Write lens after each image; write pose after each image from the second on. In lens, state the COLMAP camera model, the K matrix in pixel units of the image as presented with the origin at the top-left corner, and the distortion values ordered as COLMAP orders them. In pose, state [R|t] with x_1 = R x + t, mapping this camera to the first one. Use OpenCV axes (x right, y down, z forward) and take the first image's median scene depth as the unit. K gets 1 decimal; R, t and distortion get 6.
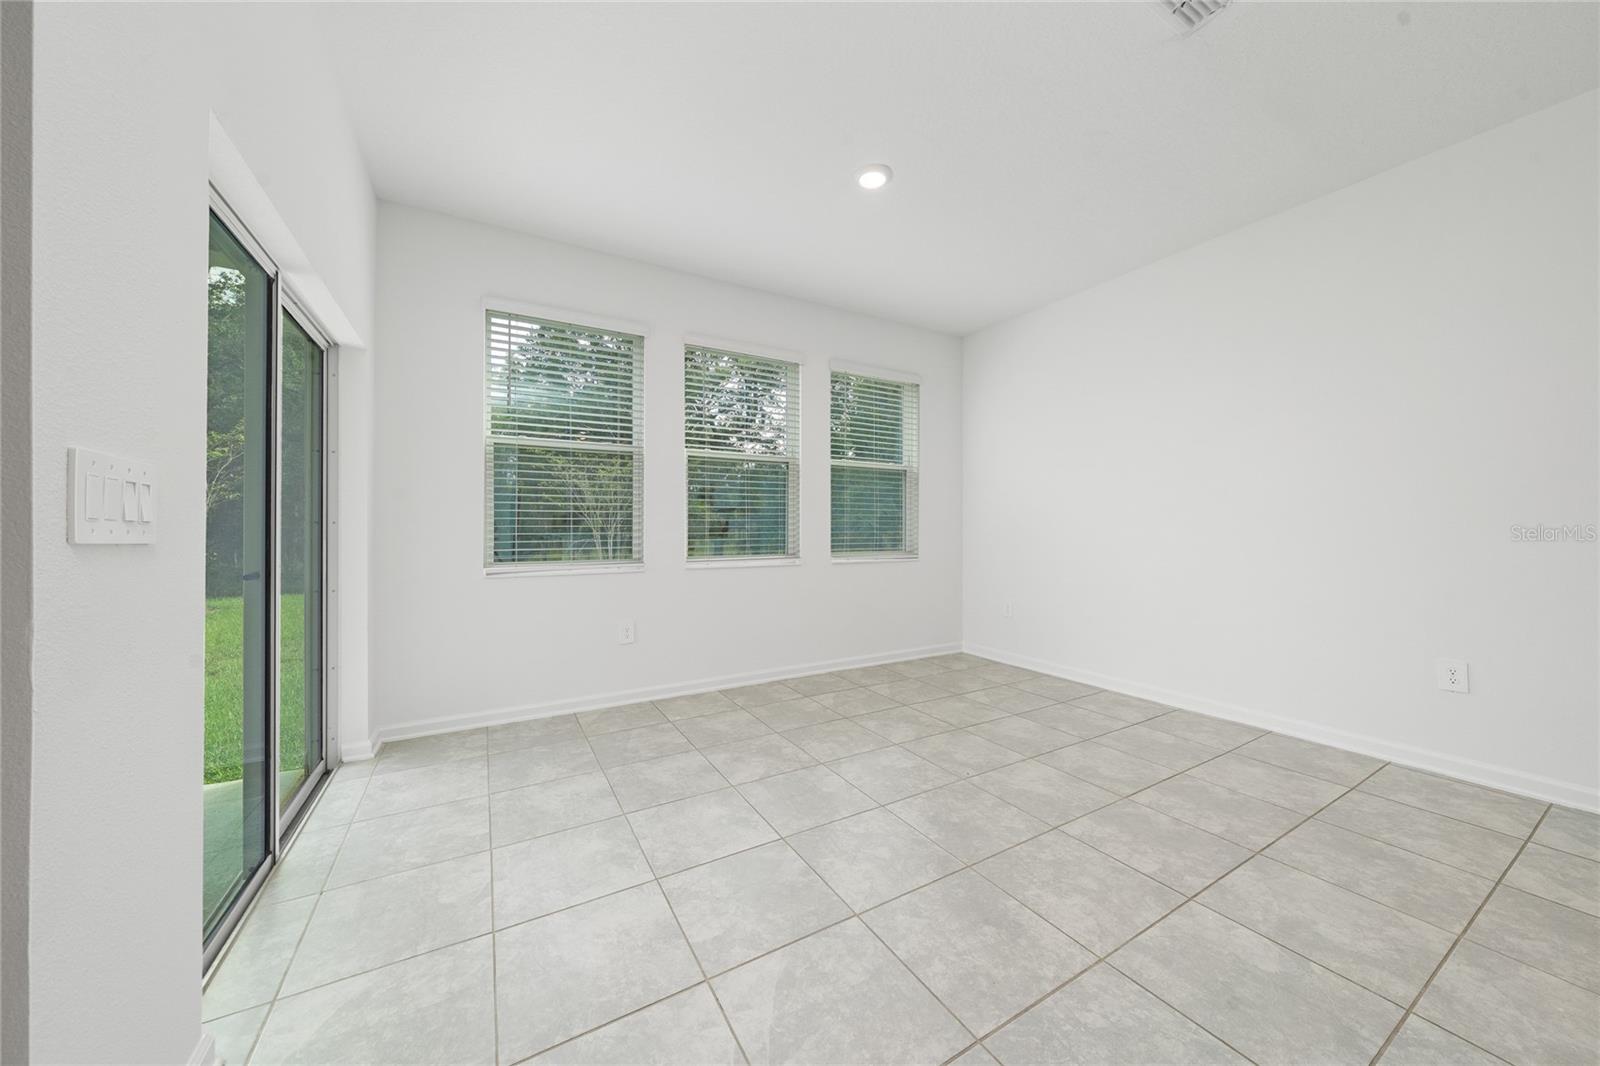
lens RADIAL K [[544.0, 0, 800.1], [0, 544.0, 527.1], [0, 0, 1]] dist [-0.003807, -0.000225]
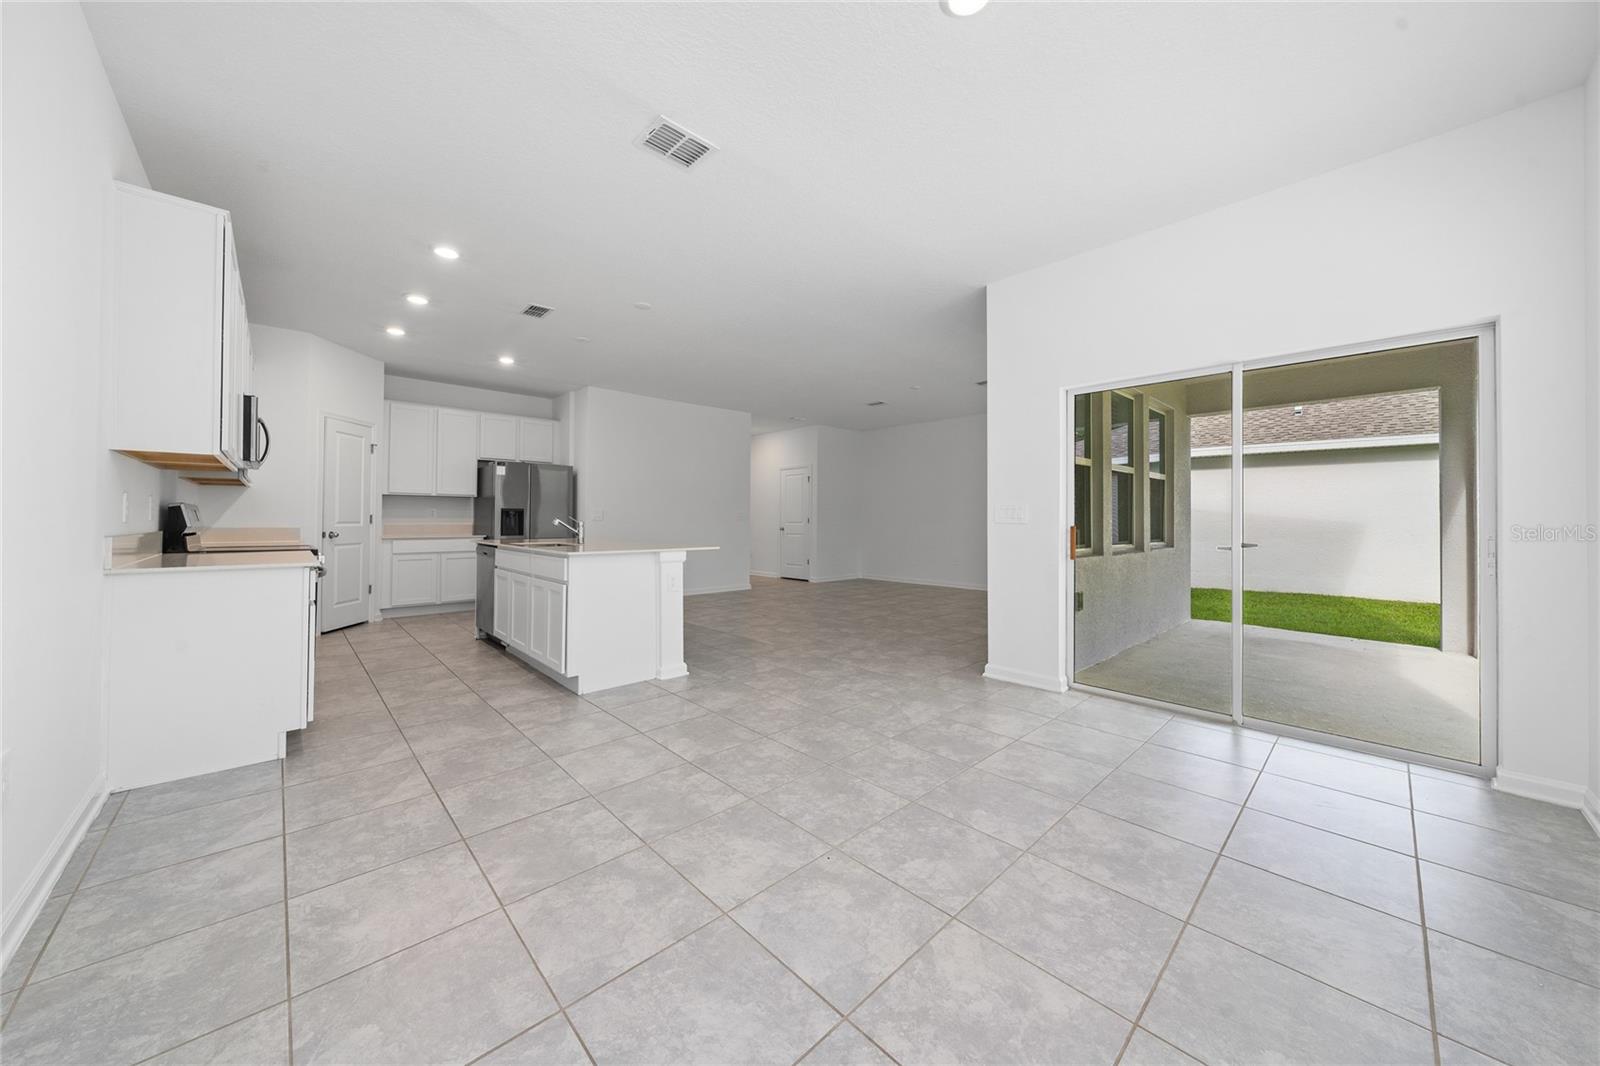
lens RADIAL K [[544.0, 0, 797.4], [0, 544.0, 519.5], [0, 0, 1]] dist [-0.003807, -0.000225]
pose [[-0.972315, -0.002512, -0.233662, 0.578471], [-0.002836, 0.999995, 0.001051, 0.001613], [0.233658, 0.001684, -0.972317, 1.884173]]
